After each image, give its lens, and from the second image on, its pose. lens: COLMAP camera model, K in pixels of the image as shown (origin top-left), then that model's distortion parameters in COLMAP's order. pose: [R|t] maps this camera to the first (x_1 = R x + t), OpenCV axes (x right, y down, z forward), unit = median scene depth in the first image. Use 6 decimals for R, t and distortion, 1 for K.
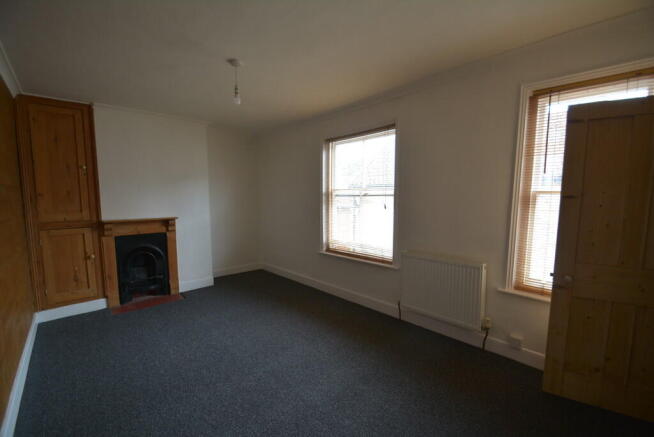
lens RADIAL K [[295.7, 0, 328.5], [0, 295.7, 220.7], [0, 0, 1]] dist [0.023665, -0.000177]
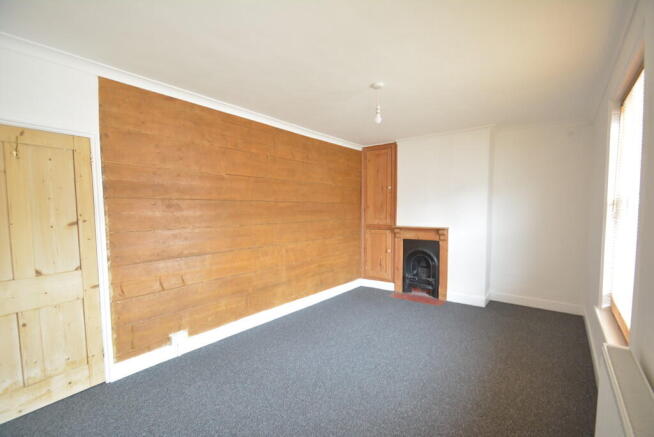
lens RADIAL K [[295.7, 0, 327.2], [0, 295.7, 224.2], [0, 0, 1]] dist [0.023665, -0.000177]
pose [[0.182326, 0.059439, -0.981440, 0.487751], [-0.082647, 0.995565, 0.044941, -0.040890], [0.979758, 0.072919, 0.186430, 0.436999]]
